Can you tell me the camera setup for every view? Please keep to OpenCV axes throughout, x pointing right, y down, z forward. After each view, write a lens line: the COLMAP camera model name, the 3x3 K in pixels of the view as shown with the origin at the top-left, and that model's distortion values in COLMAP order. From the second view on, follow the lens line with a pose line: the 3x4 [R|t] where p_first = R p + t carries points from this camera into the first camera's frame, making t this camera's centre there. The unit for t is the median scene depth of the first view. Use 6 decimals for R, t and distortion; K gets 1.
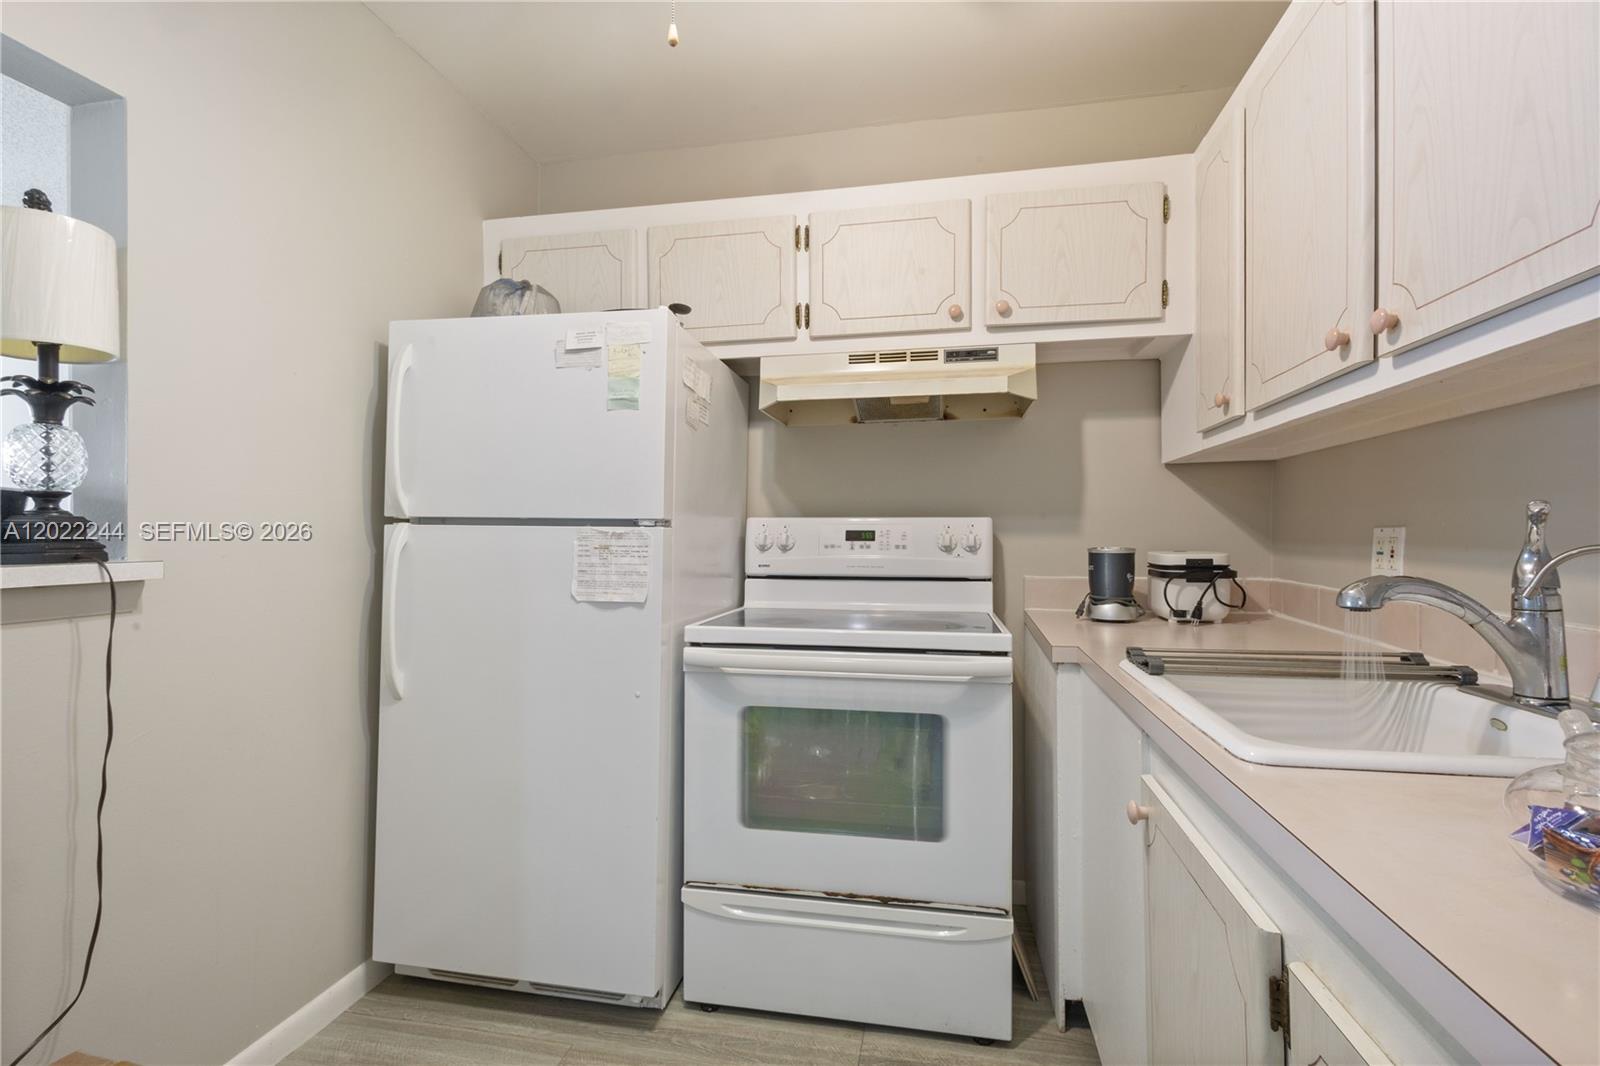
lens RADIAL K [[733.6, 0, 796.9], [0, 733.6, 529.8], [0, 0, 1]] dist [0.011908, -0.004363]
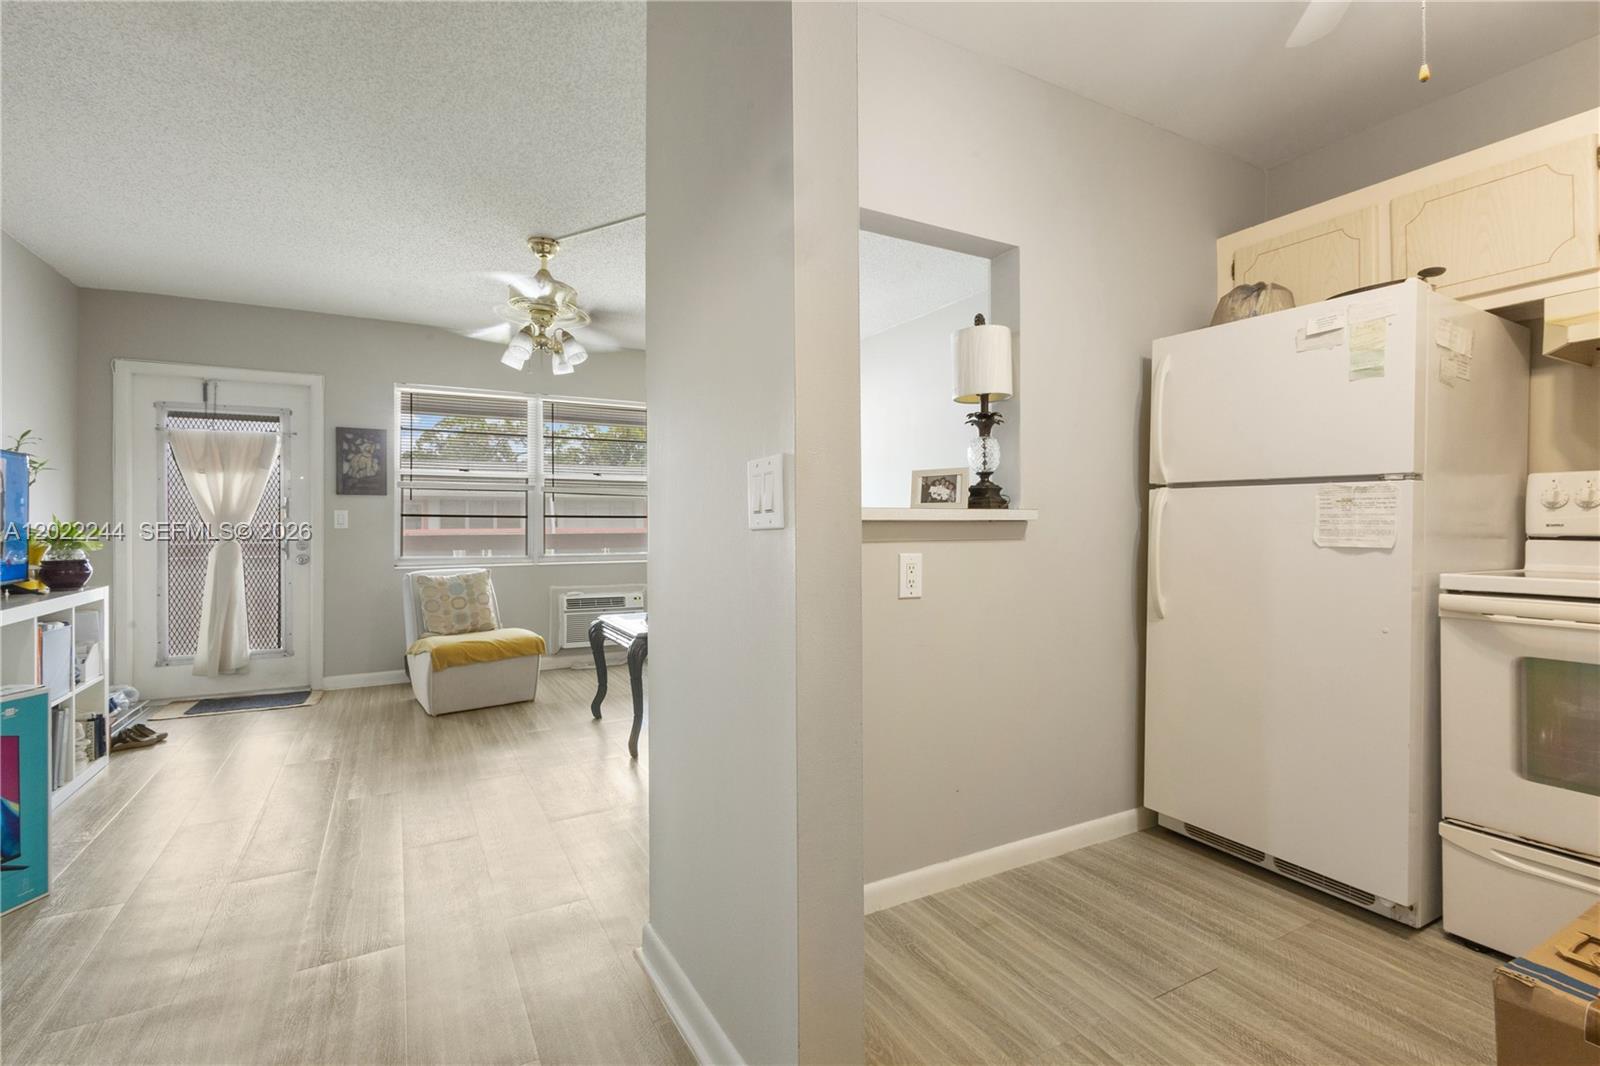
lens RADIAL K [[733.6, 0, 794.4], [0, 733.6, 522.0], [0, 0, 1]] dist [0.011908, -0.004363]
pose [[0.644832, -0.006146, -0.764299, 0.060633], [0.007294, 0.999972, -0.001887, 0.051353], [0.764289, -0.004358, 0.644859, -0.393513]]
